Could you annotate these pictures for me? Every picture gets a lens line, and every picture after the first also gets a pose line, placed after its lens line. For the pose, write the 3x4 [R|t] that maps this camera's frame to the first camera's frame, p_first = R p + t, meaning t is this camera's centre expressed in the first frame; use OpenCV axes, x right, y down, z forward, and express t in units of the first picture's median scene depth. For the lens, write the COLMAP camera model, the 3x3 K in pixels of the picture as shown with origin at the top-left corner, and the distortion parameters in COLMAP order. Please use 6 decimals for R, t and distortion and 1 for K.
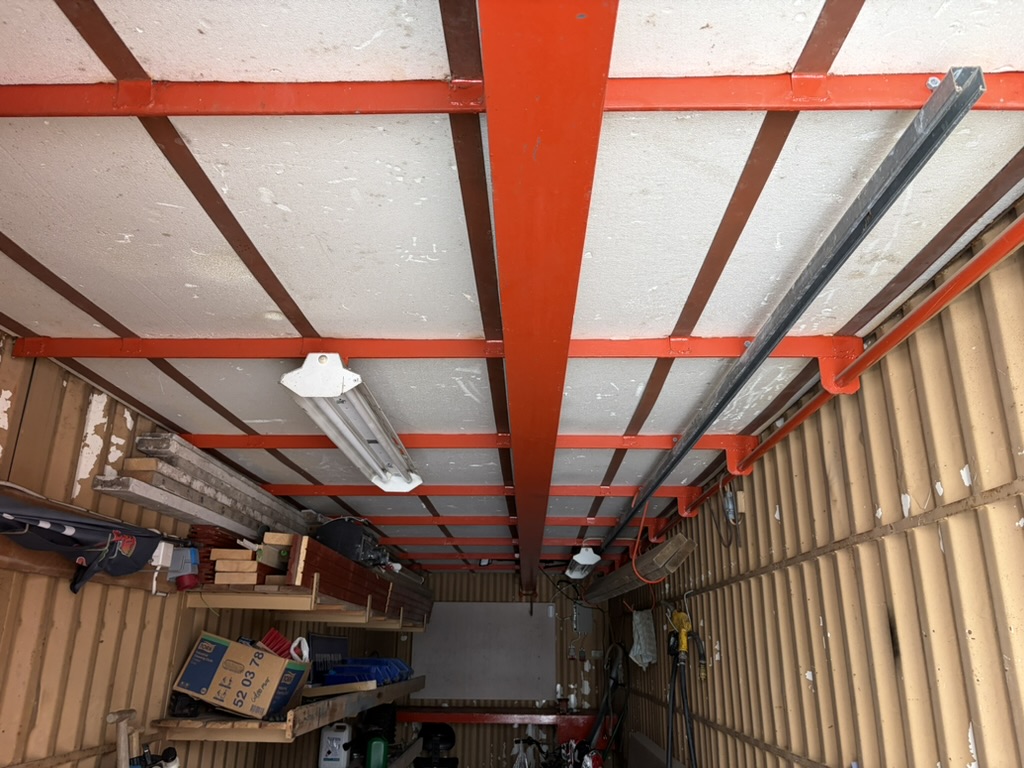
lens RADIAL K [[768.7, 0, 514.0], [0, 768.7, 386.3], [0, 0, 1]] dist [0.039471, -0.028889]
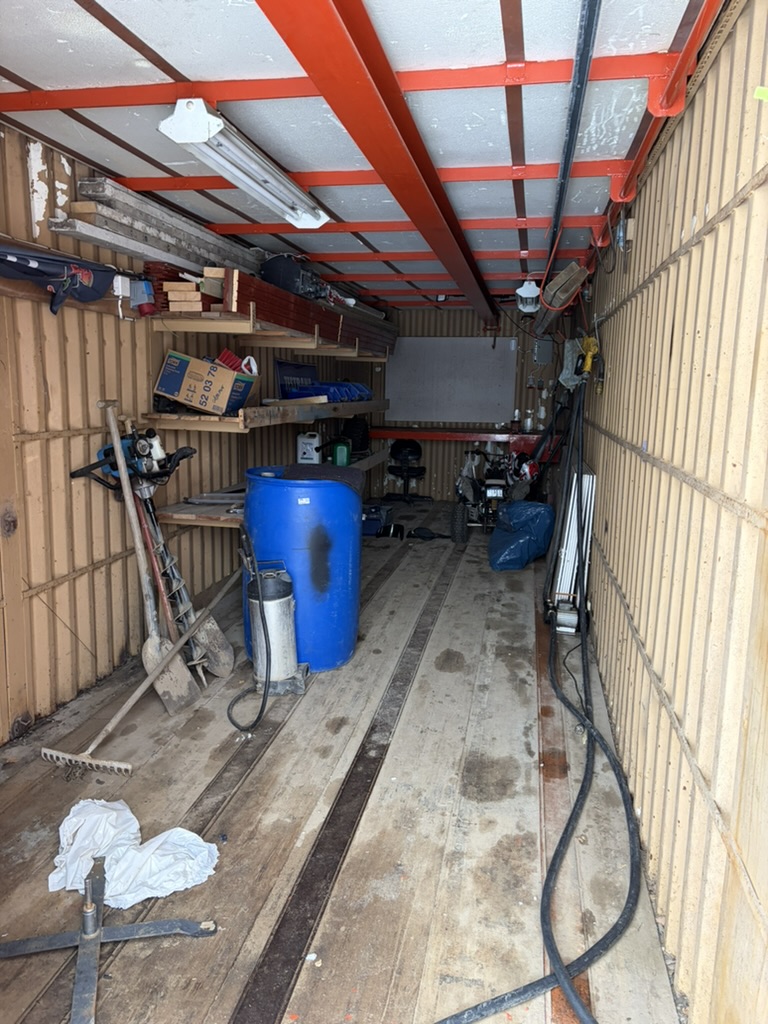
lens RADIAL K [[768.7, 0, 387.3], [0, 768.7, 503.1], [0, 0, 1]] dist [0.039471, -0.028889]
pose [[0.986684, 0.031487, -0.159573, 0.192743], [0.045334, 0.888965, 0.455726, -0.017638], [0.156204, -0.456892, 0.875700, -0.183931]]
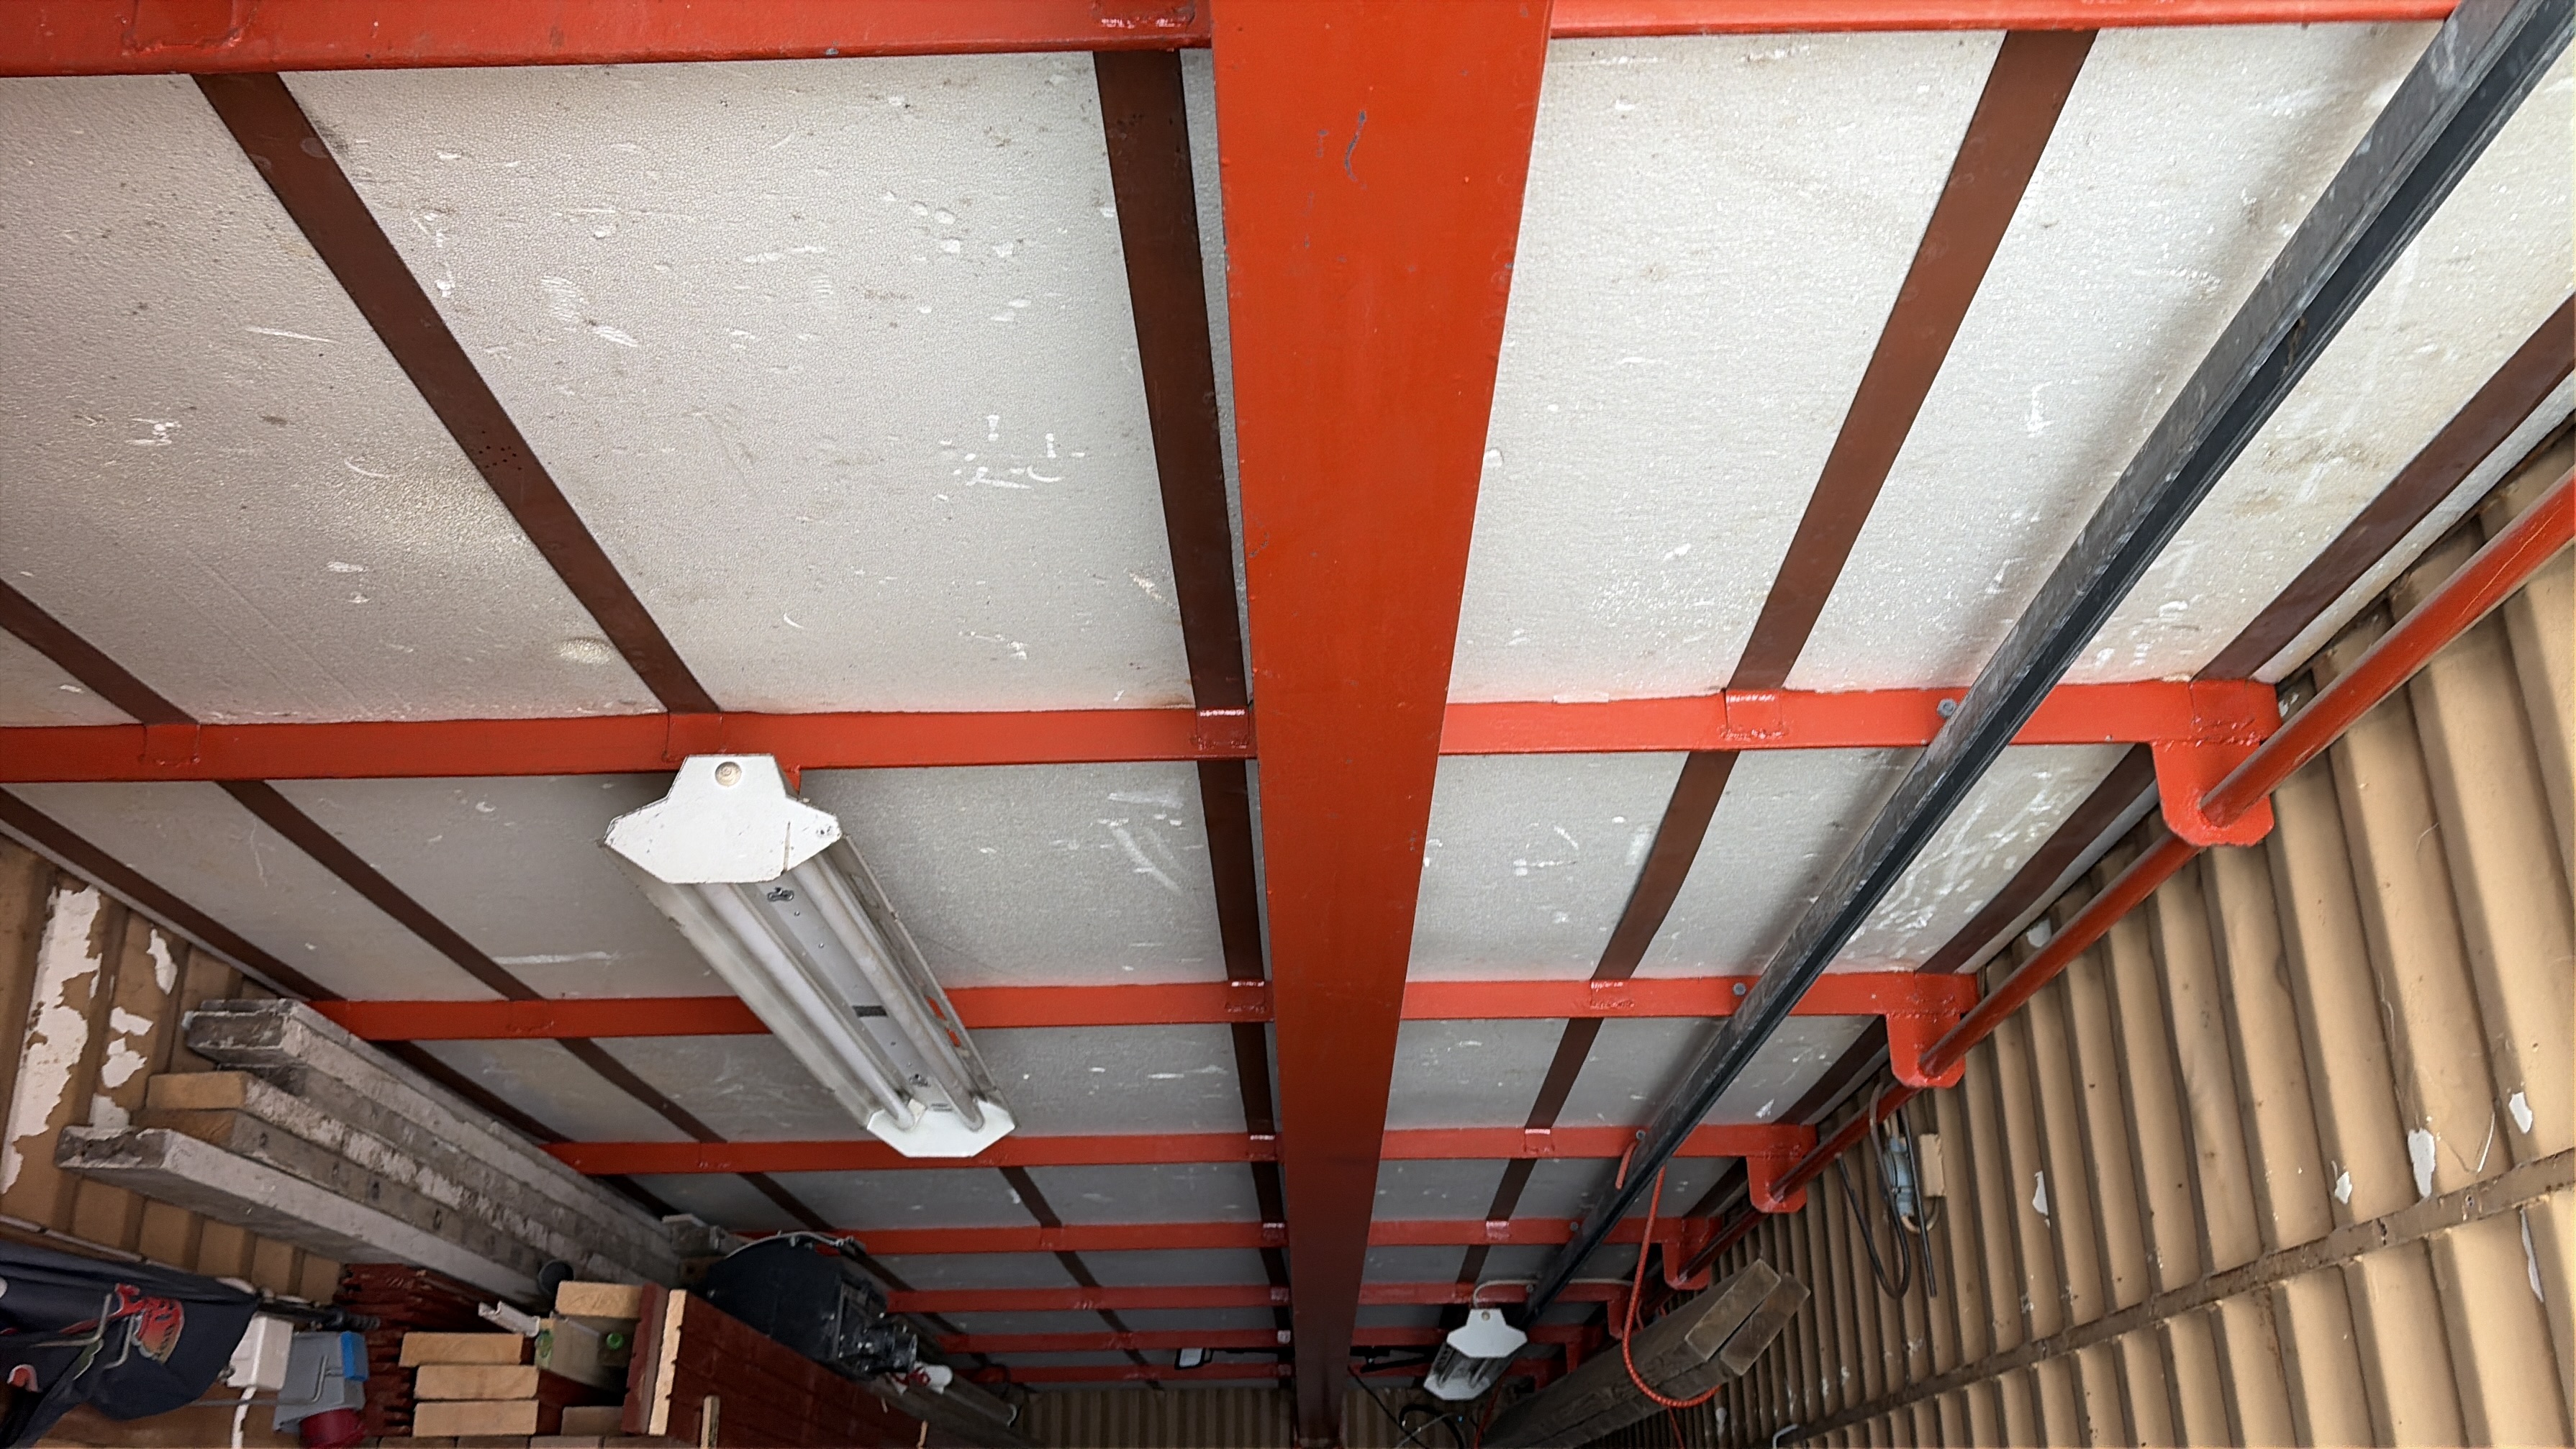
lens RADIAL K [[2188.5, 0, 1284.3], [0, 2188.5, 778.9], [0, 0, 1]] dist [0.031835, -0.004602]
pose [[0.999772, -0.018134, 0.011273, -0.007384], [0.018494, 0.999294, -0.032711, 0.003401], [-0.010672, 0.032912, 0.999401, 0.009932]]
